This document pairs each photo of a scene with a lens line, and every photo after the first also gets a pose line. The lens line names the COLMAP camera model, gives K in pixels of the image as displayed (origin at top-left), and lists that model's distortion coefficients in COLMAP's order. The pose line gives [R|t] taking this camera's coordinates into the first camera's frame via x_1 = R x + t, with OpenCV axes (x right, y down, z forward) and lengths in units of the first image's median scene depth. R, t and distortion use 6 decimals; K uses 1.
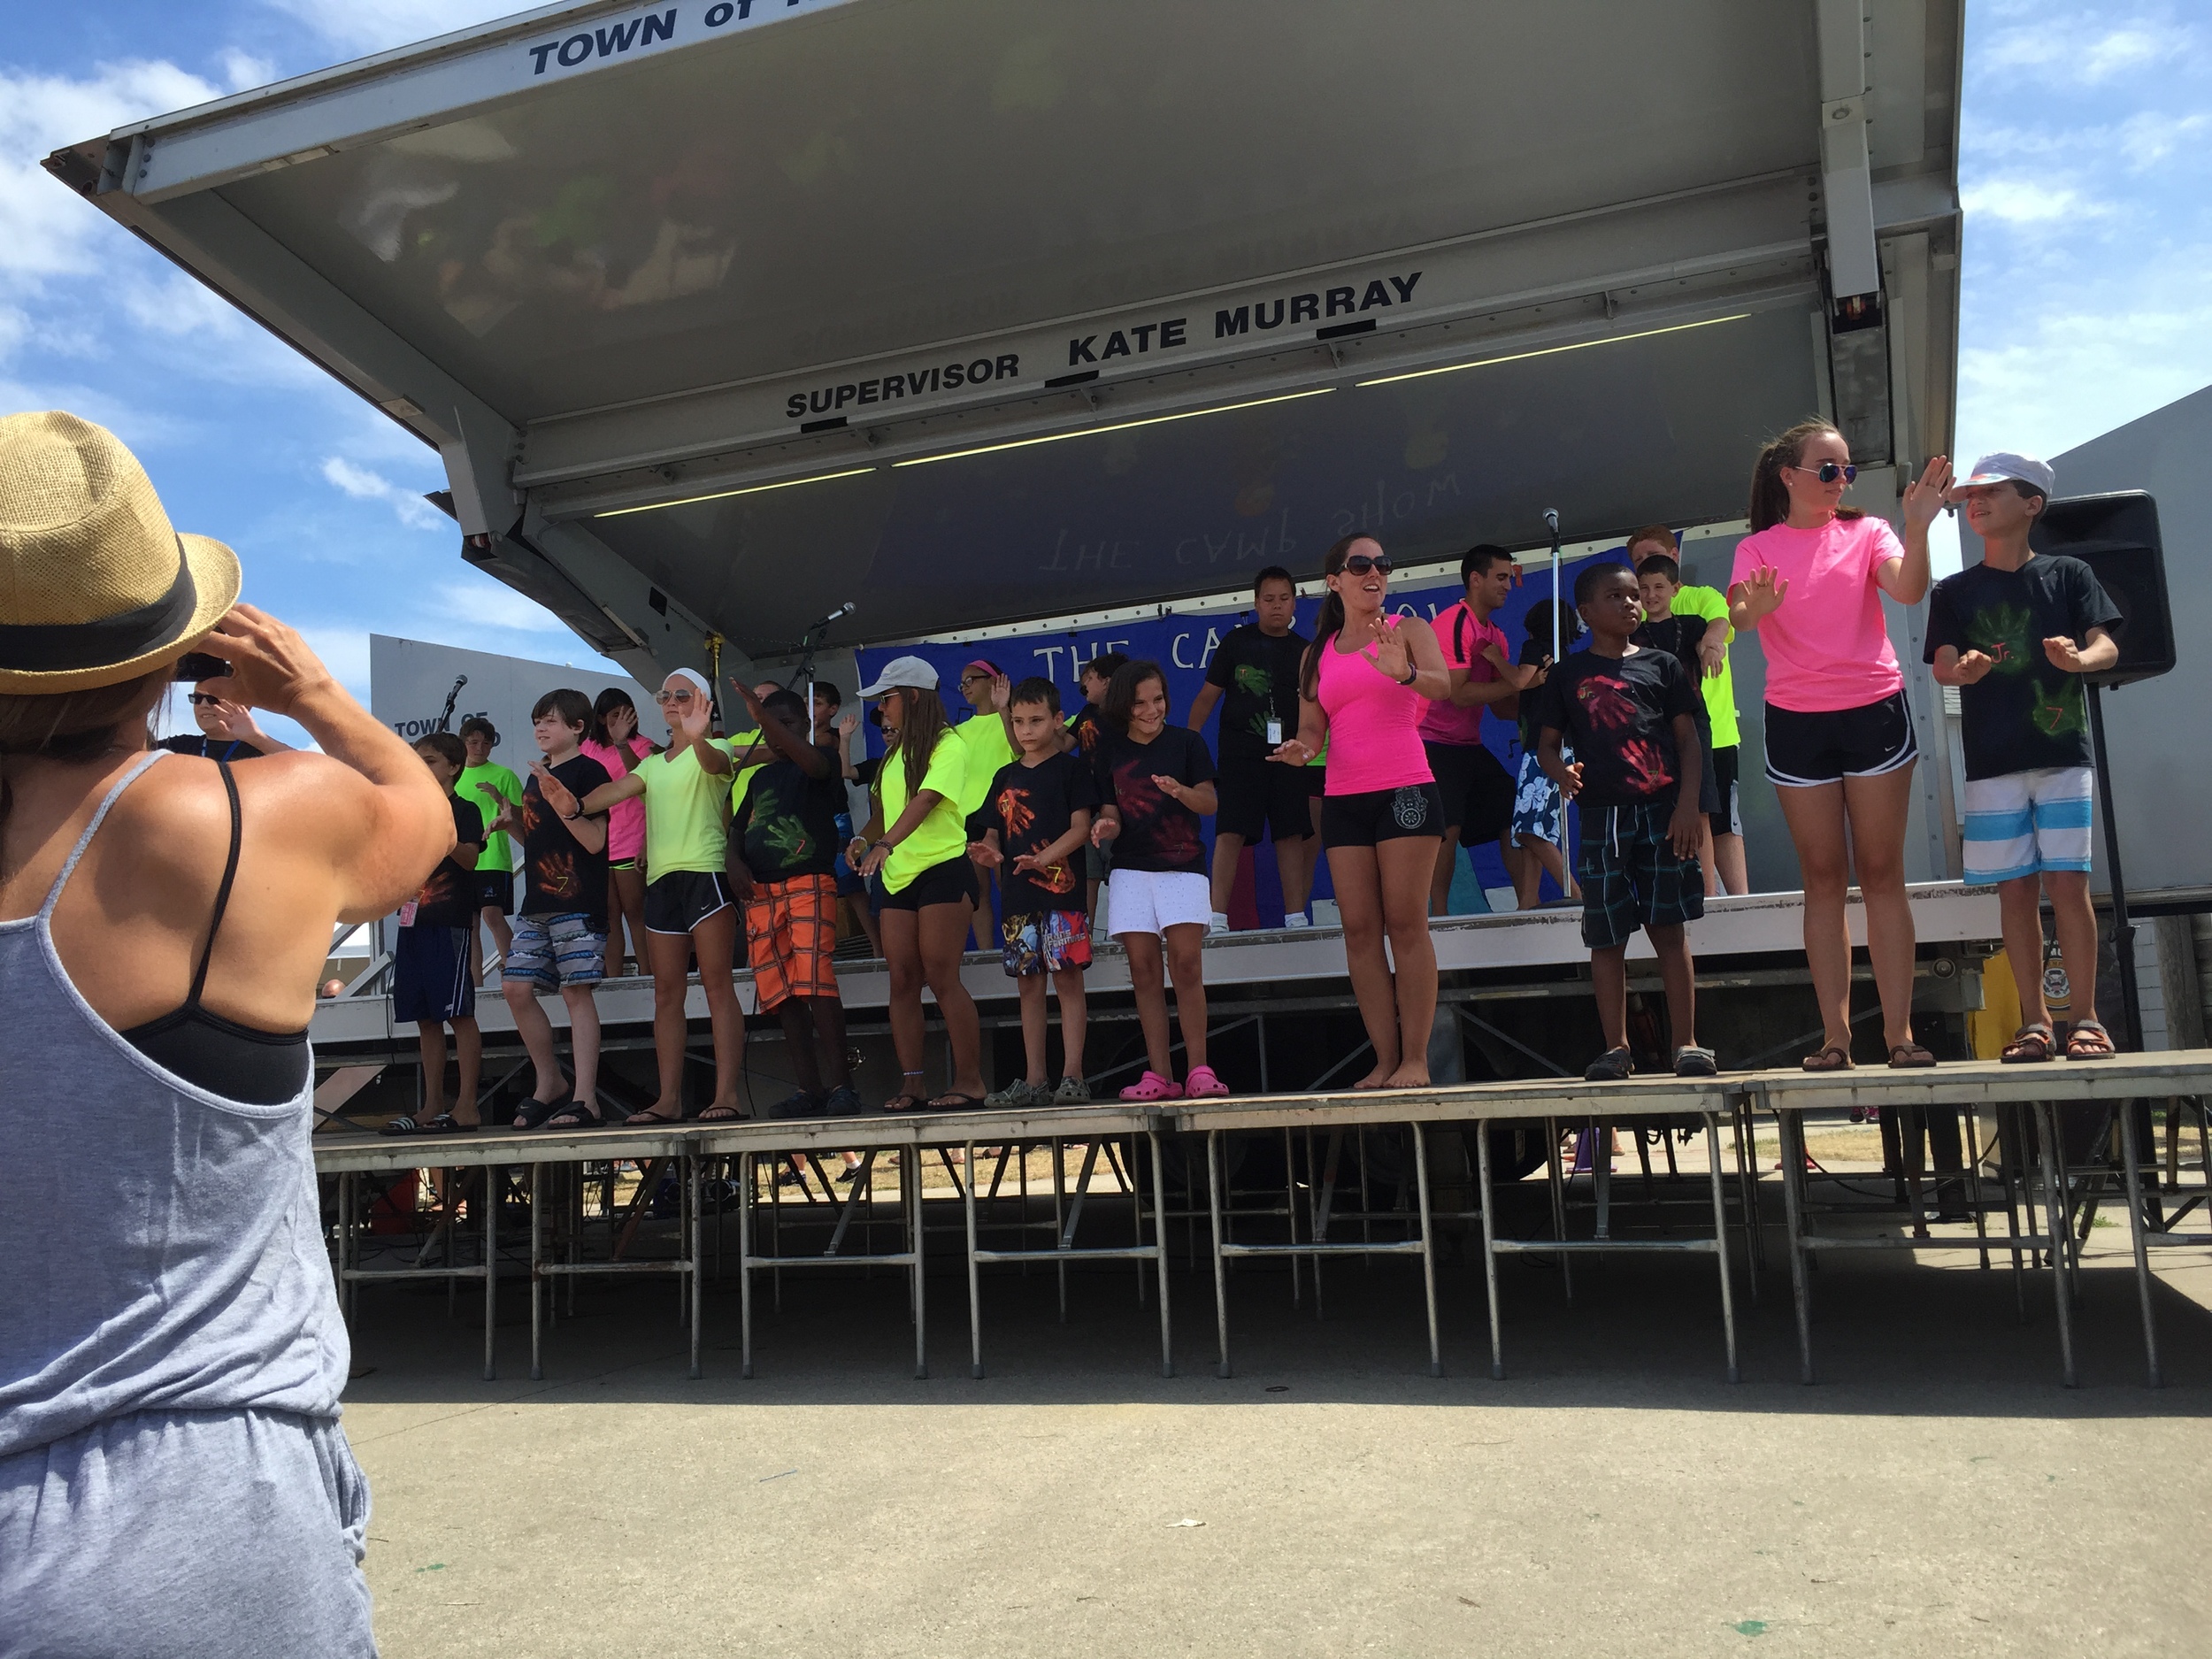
lens RADIAL K [[1892.7, 0, 1106.0], [0, 1892.7, 829.5], [0, 0, 1]] dist [0.088980, -0.134005]
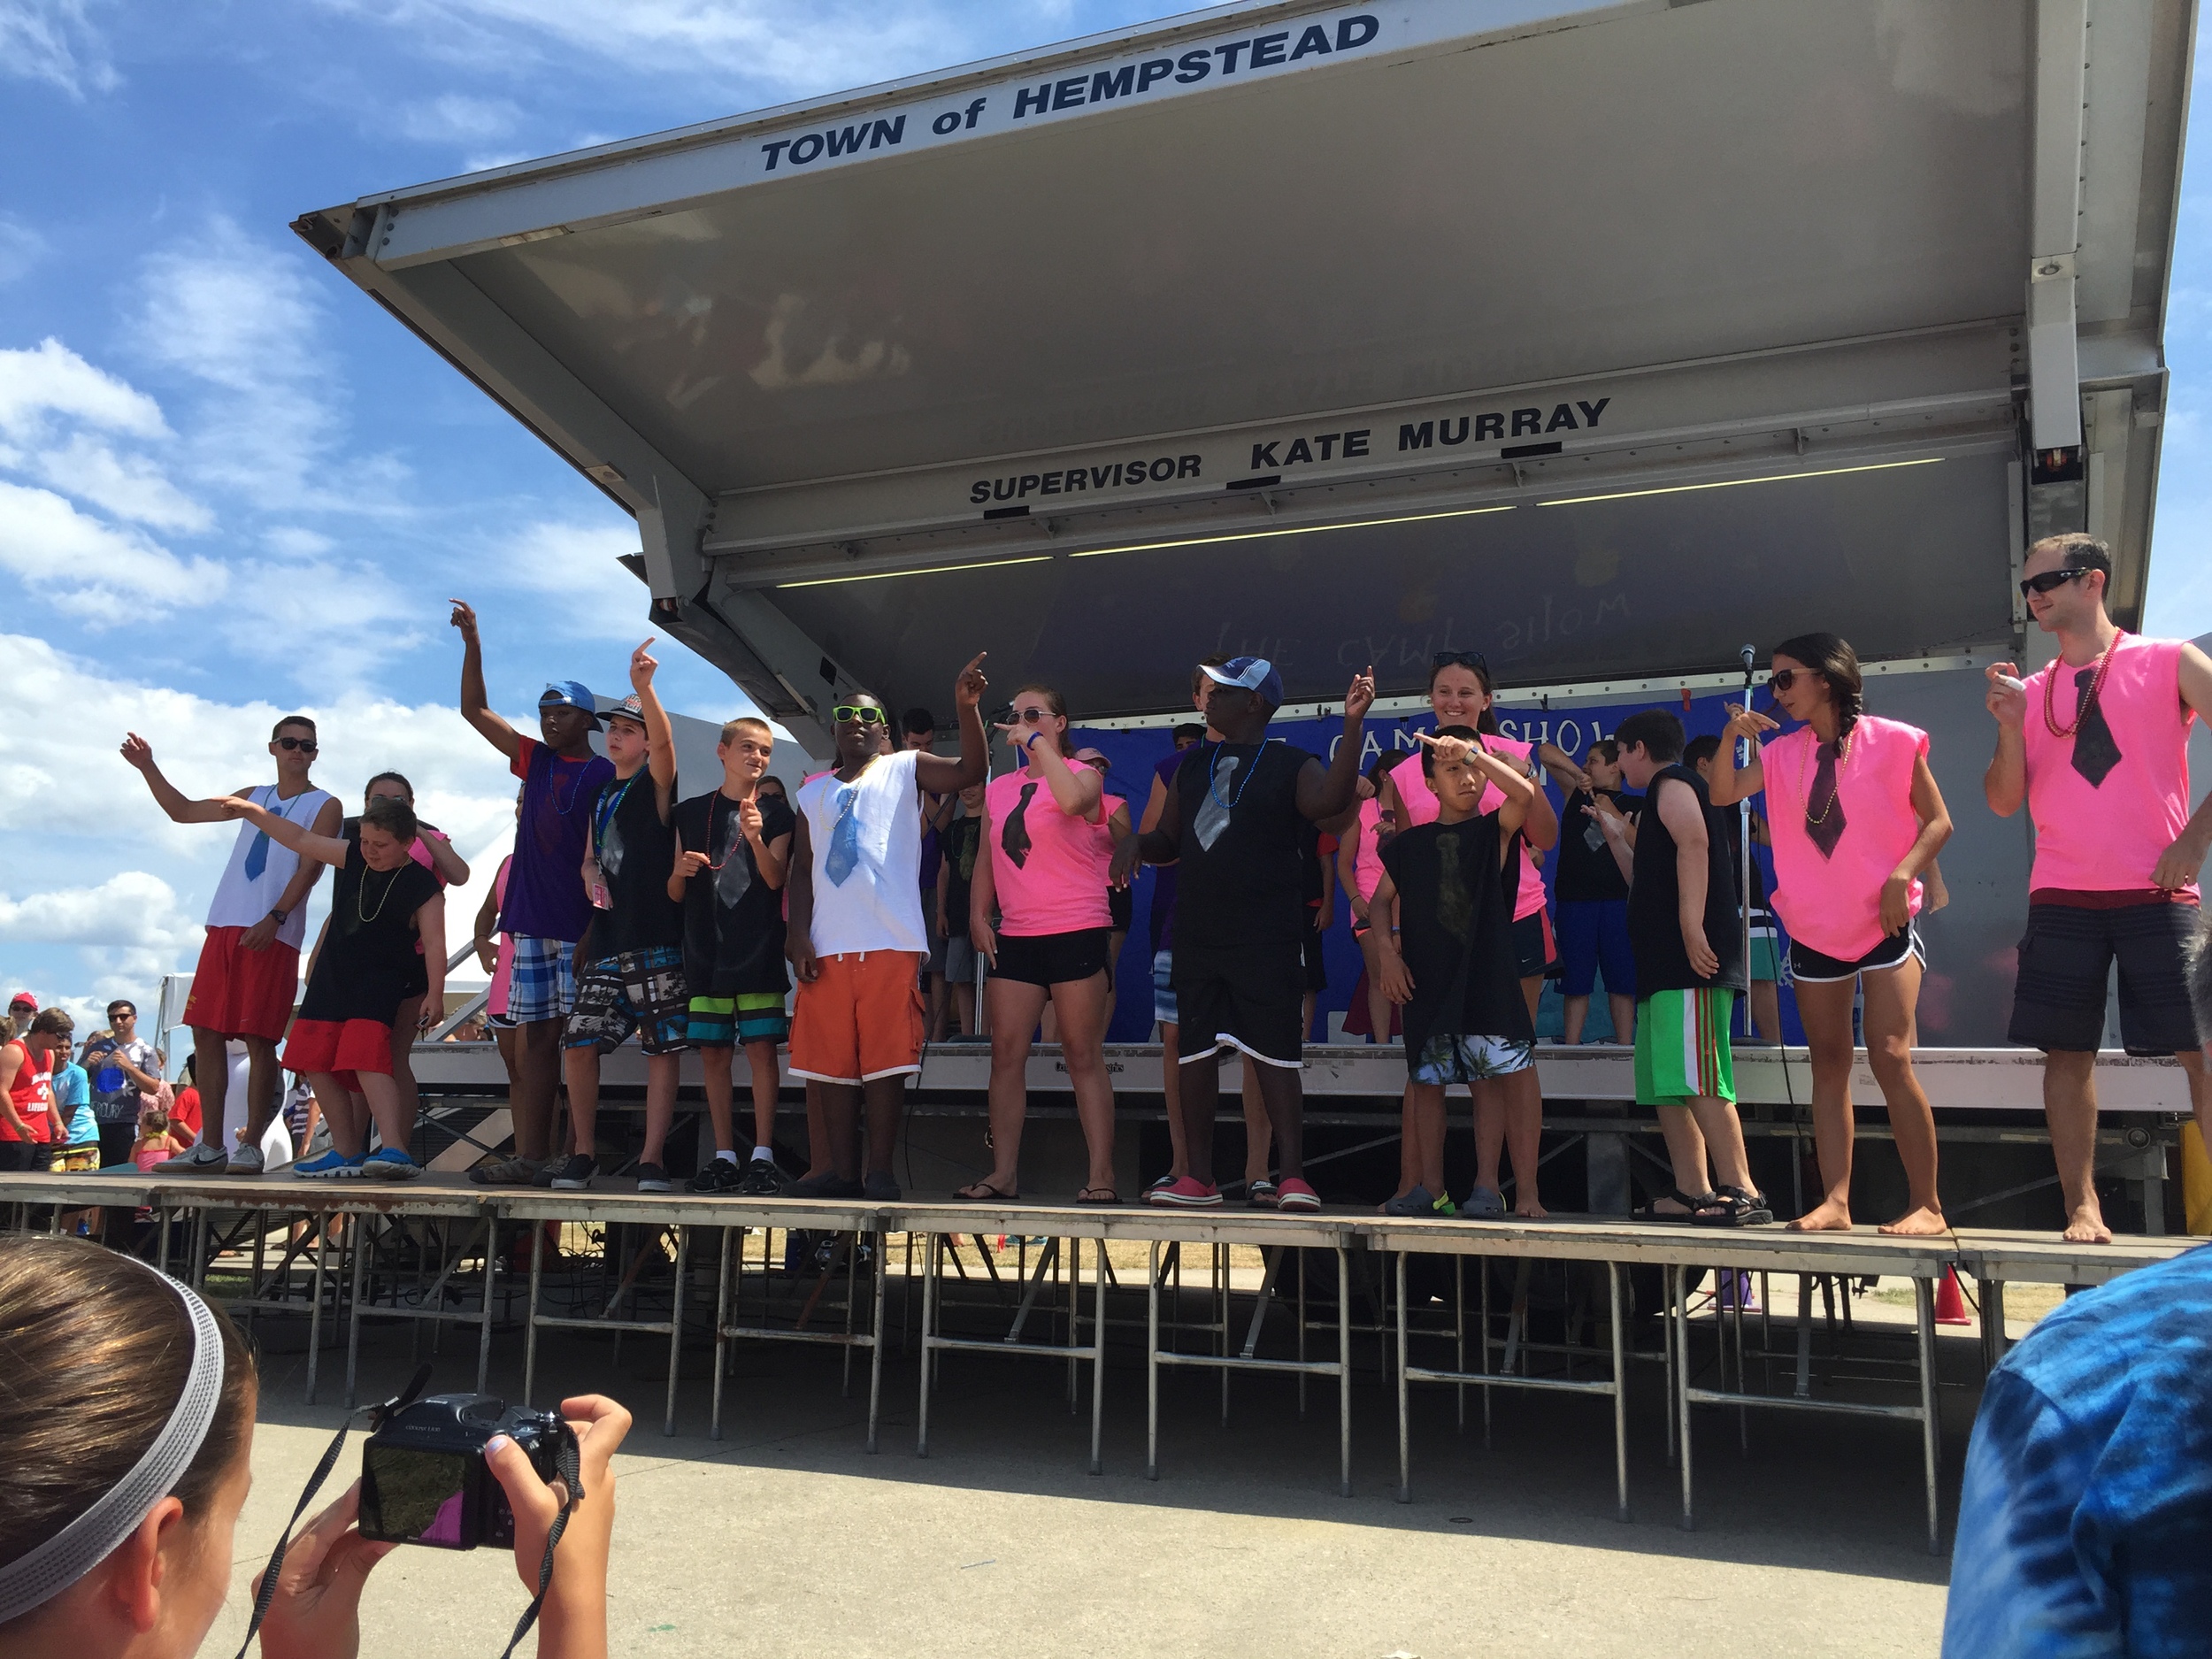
lens RADIAL K [[1893.6, 0, 1097.6], [0, 1893.6, 817.1], [0, 0, 1]] dist [0.083796, -0.121127]
pose [[0.996004, 0.066477, -0.059644, -0.029847], [-0.069152, 0.996637, -0.043965, -0.007642], [0.056521, 0.047914, 0.997251, -0.013491]]
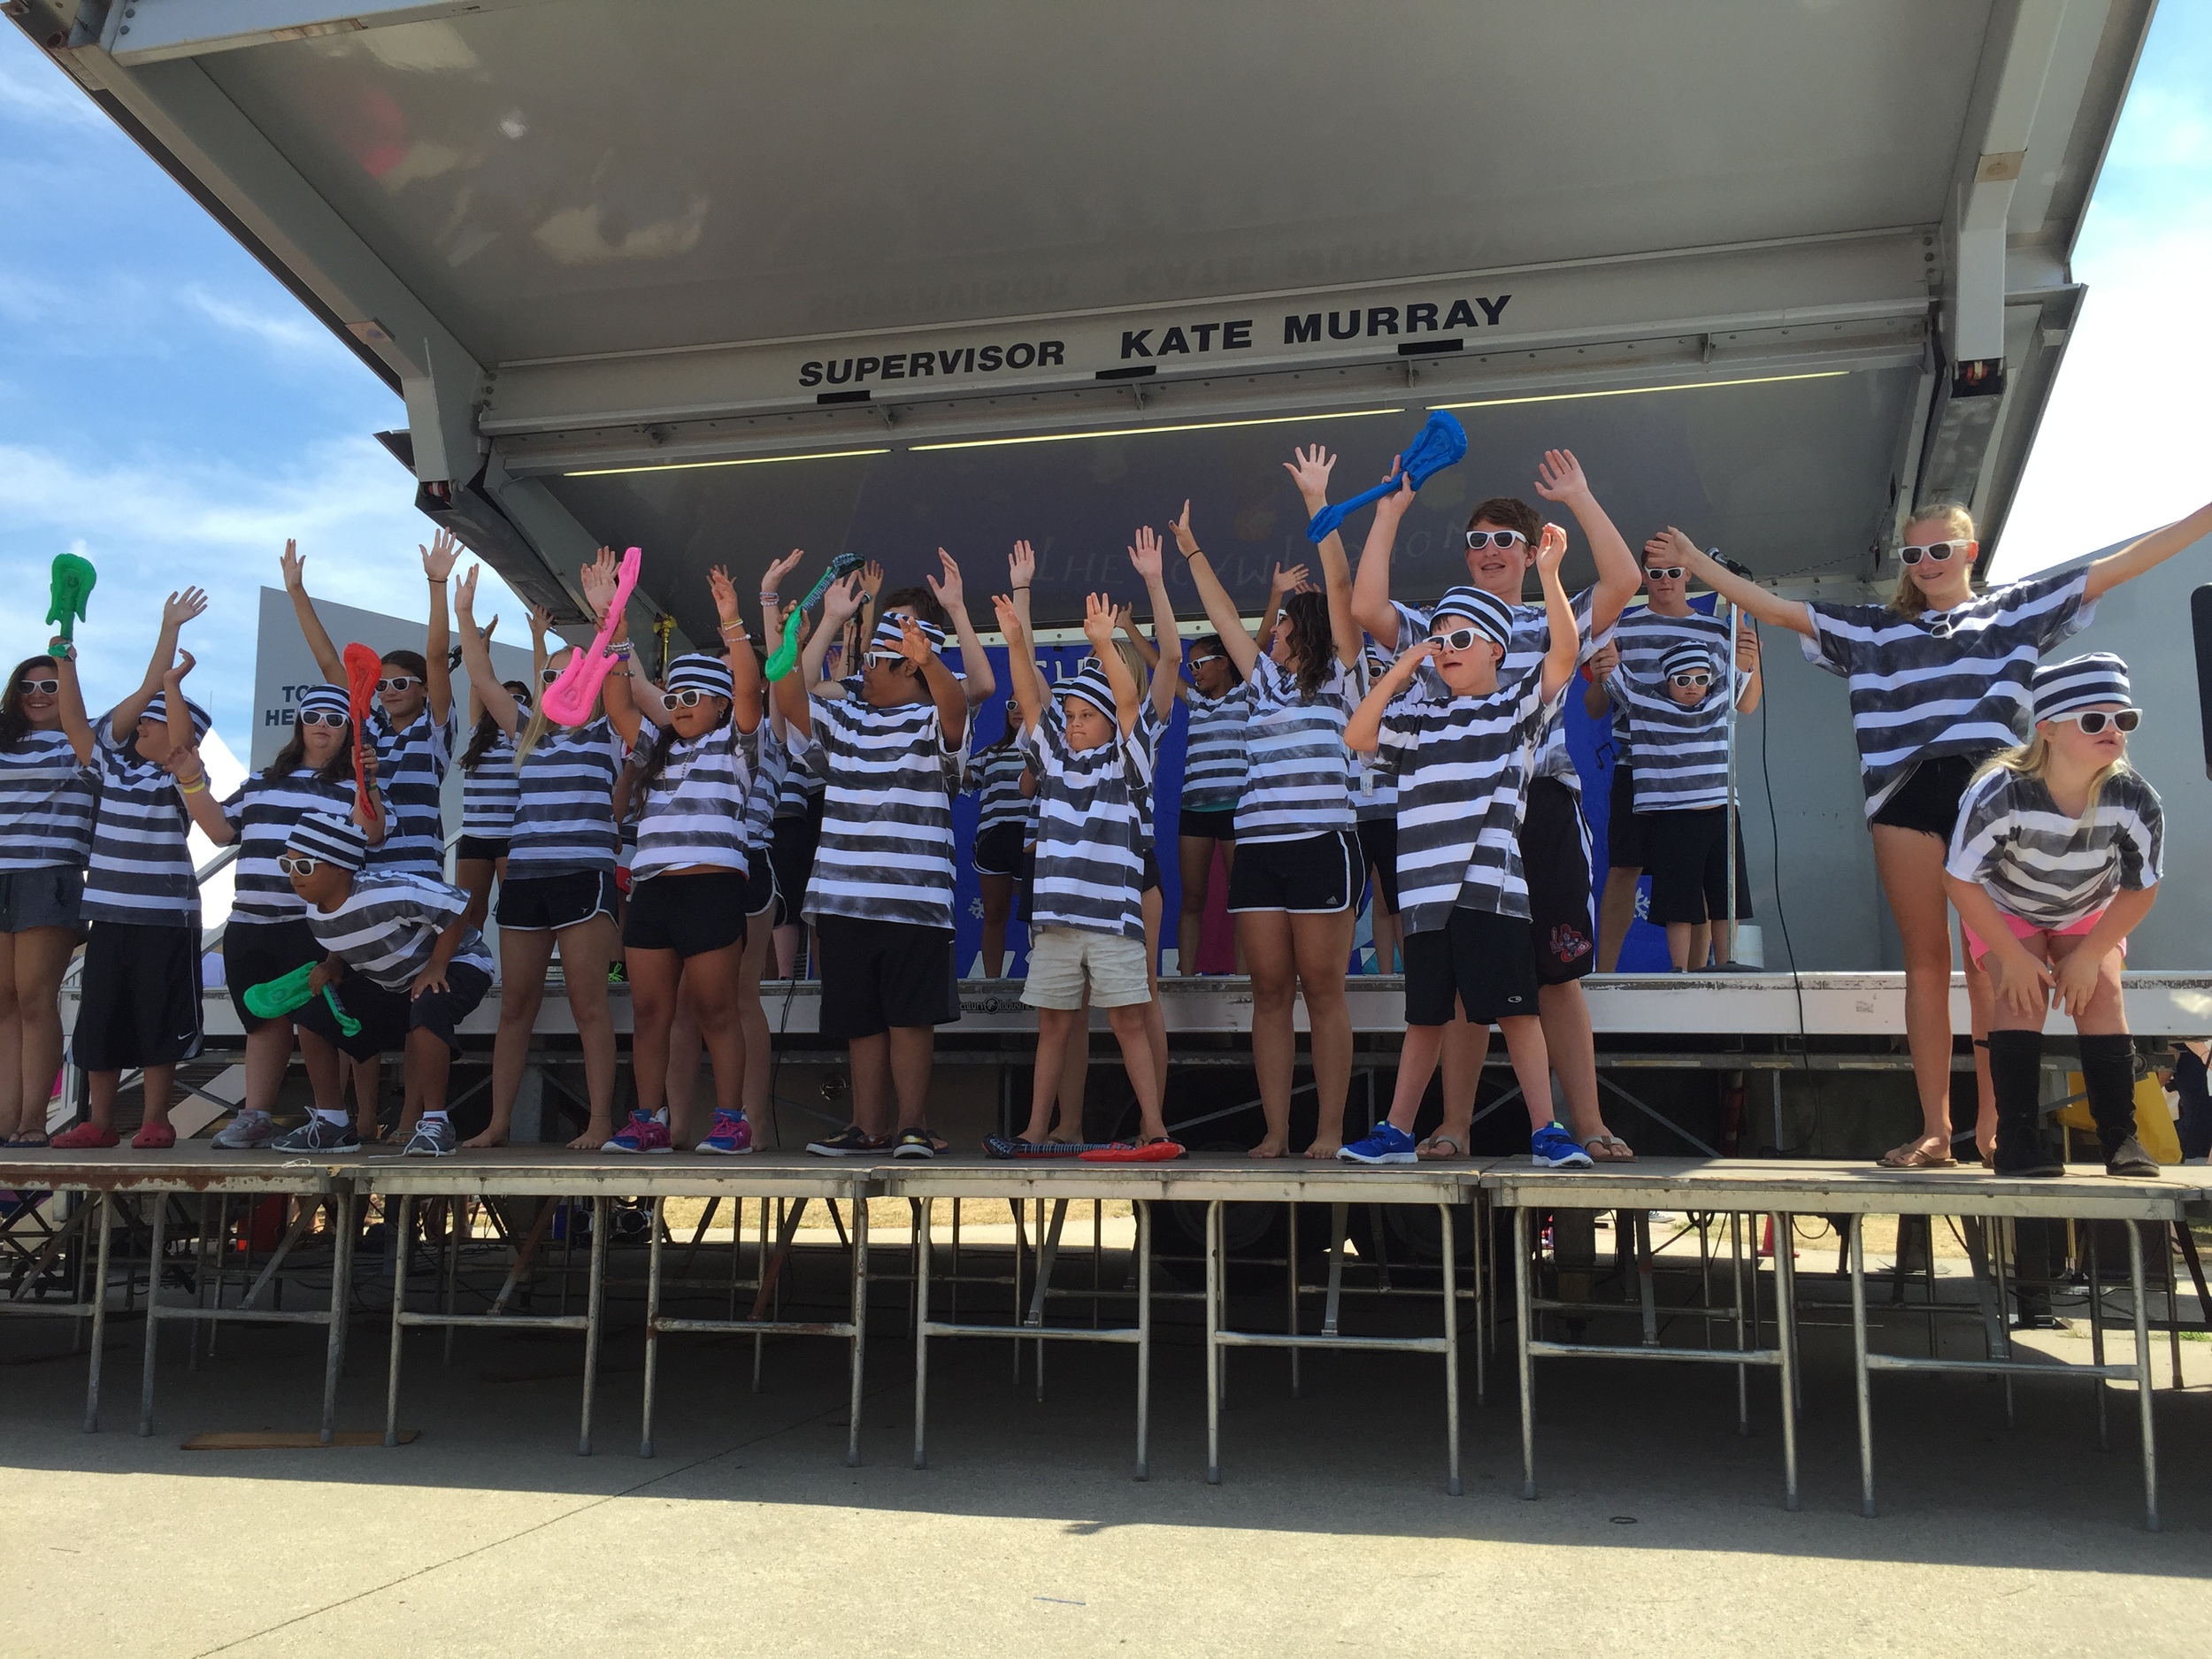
lens RADIAL K [[1898.6, 0, 1099.0], [0, 1898.6, 812.3], [0, 0, 1]] dist [0.086606, -0.129079]
pose [[0.991634, 0.074787, 0.105209, -0.118844], [-0.071514, 0.996841, -0.034550, 0.012506], [-0.107460, 0.026737, 0.993850, 0.079298]]
